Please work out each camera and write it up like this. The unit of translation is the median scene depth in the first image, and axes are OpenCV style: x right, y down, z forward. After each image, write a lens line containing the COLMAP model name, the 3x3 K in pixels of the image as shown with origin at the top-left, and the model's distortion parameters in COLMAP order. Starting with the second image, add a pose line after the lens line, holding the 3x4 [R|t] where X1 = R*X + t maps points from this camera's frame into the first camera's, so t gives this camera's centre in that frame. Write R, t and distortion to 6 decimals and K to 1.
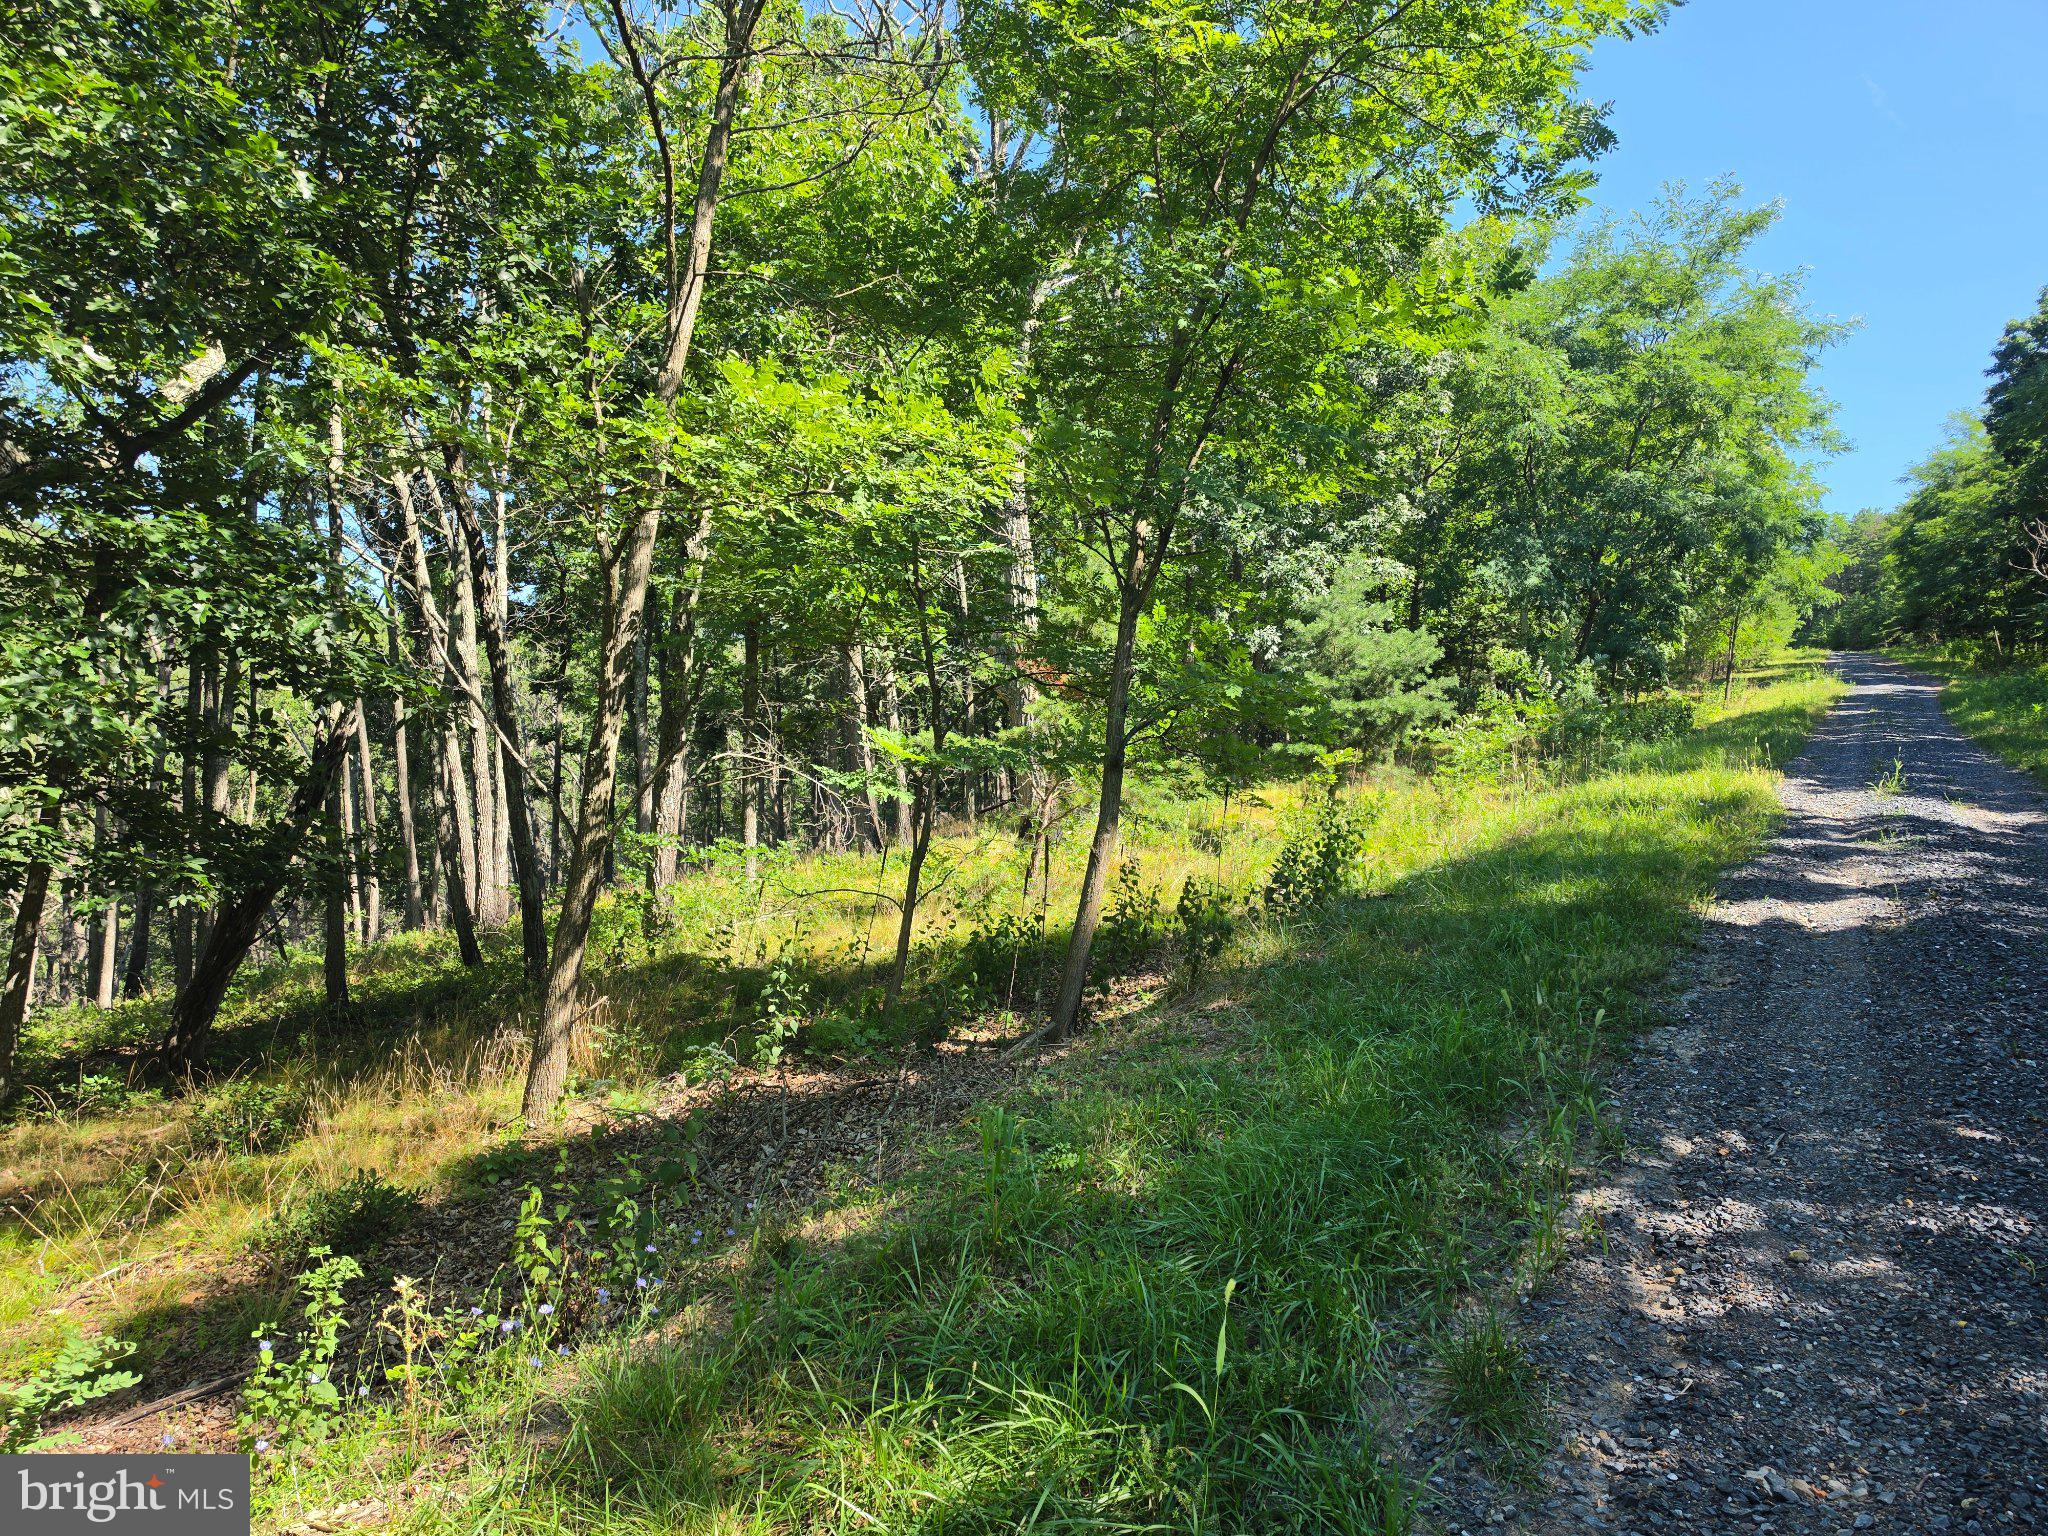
lens RADIAL K [[1377.3, 0, 1024.0], [0, 1377.3, 768.0], [0, 0, 1]] dist [0.003662, 0.003181]
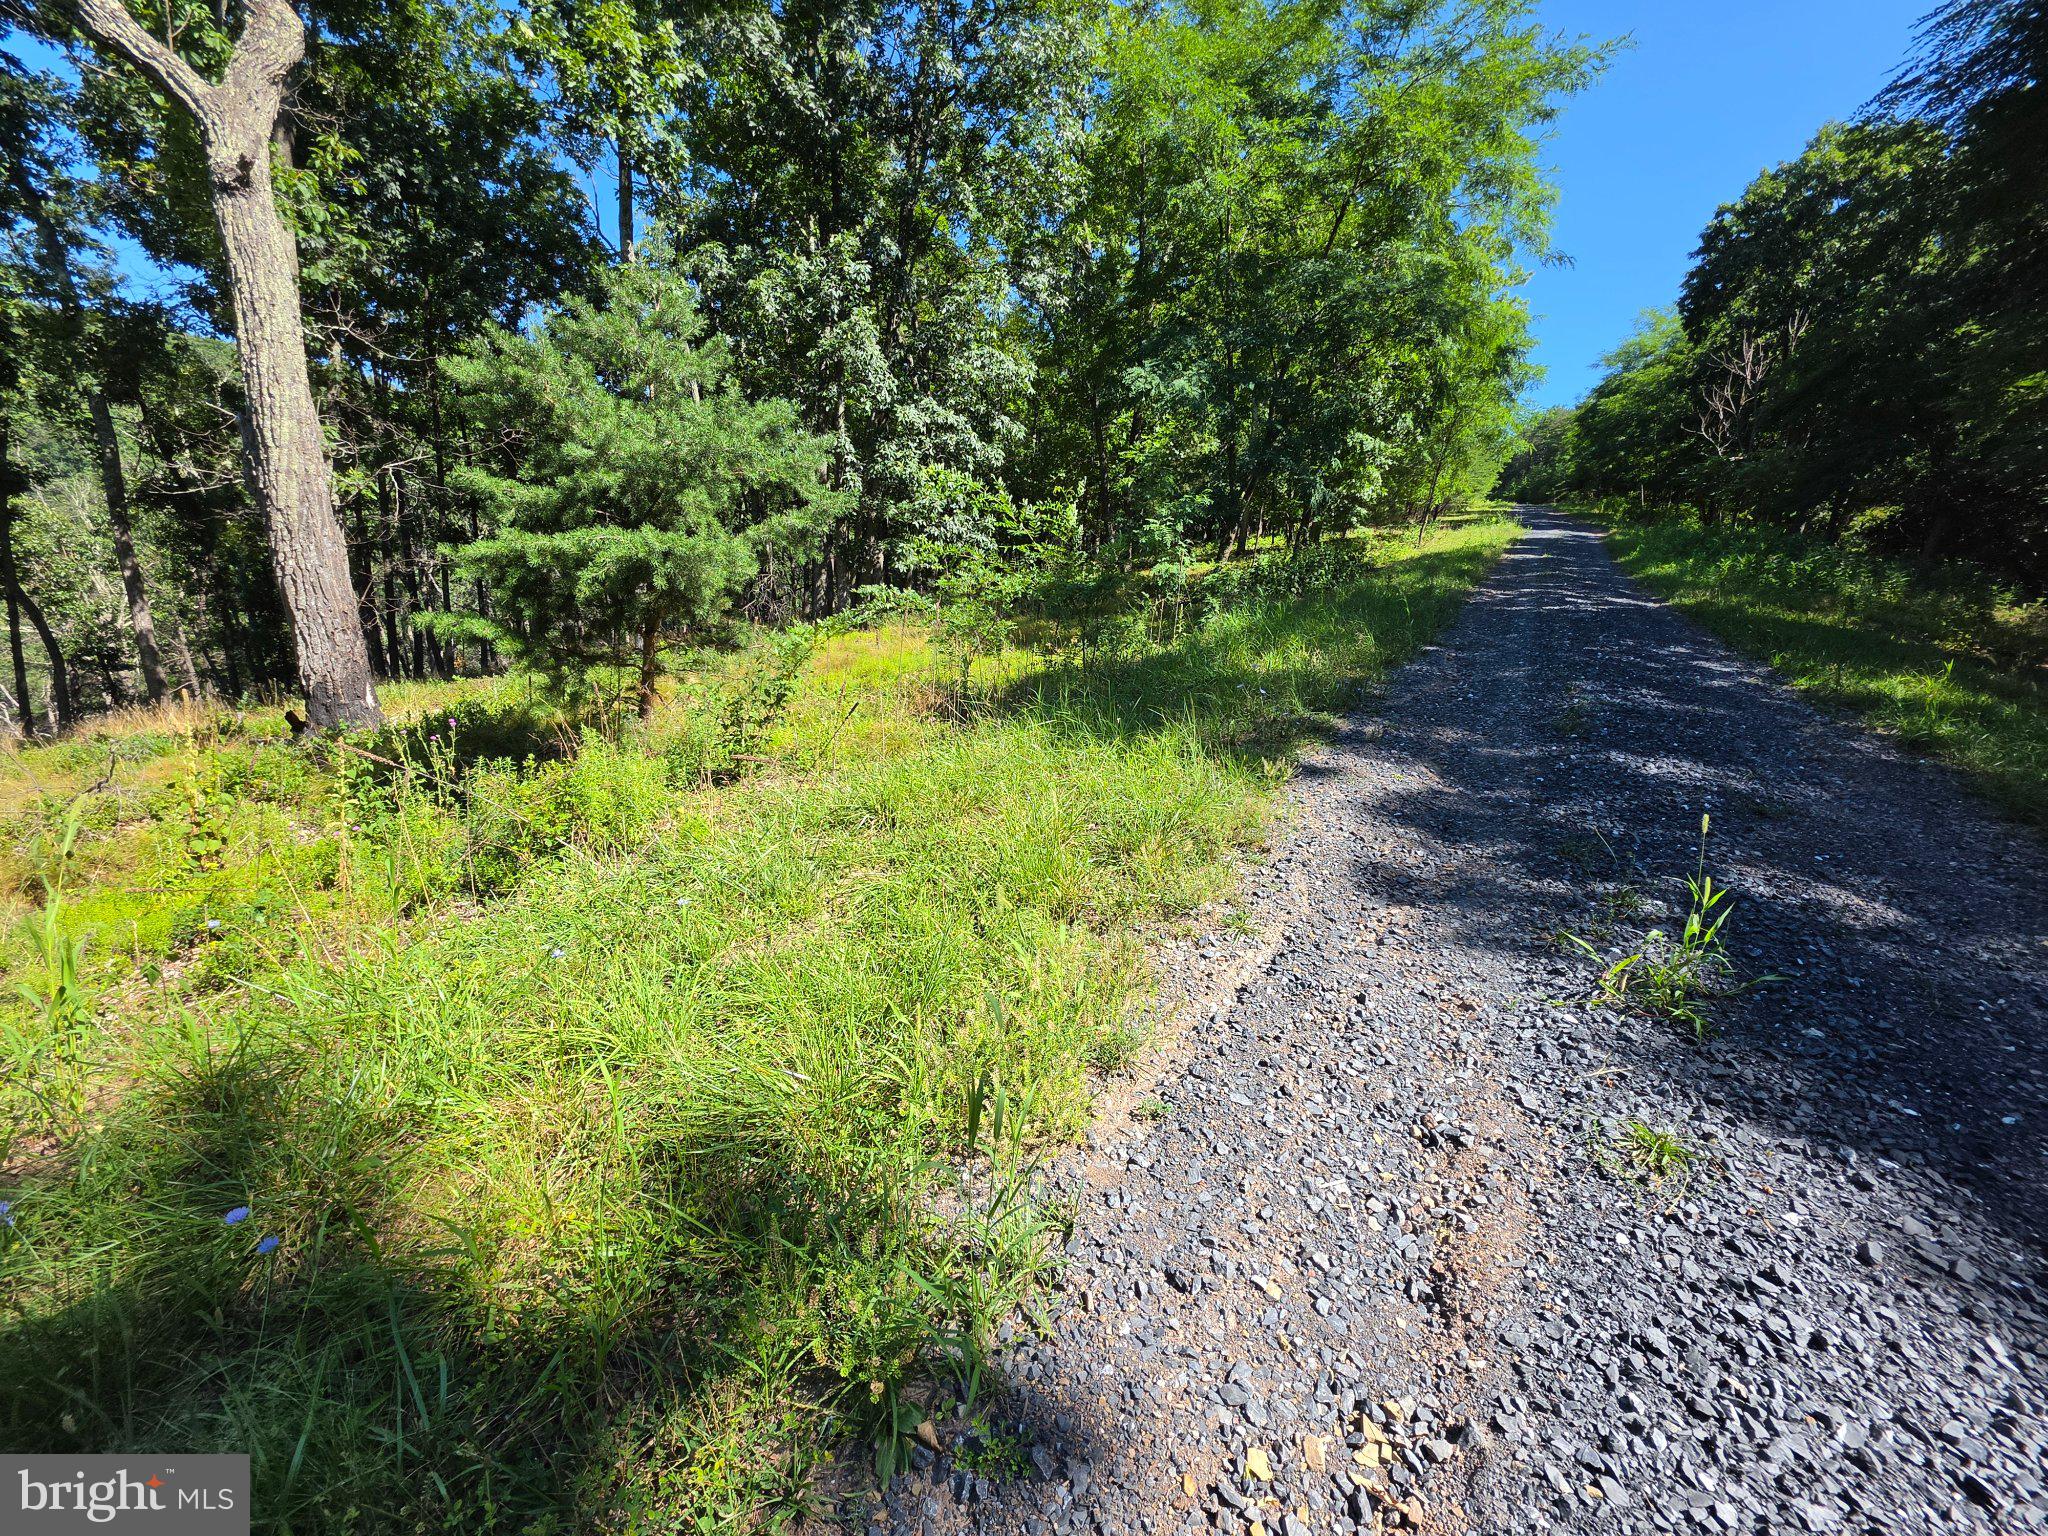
lens RADIAL K [[814.7, 0, 1024.0], [0, 814.7, 768.0], [0, 0, 1]] dist [-0.002259, 0.000416]
pose [[0.999402, 0.030858, 0.015573, 0.137452], [-0.033716, 0.969535, 0.242623, -0.014222], [-0.007612, -0.243003, 0.969996, 0.233603]]
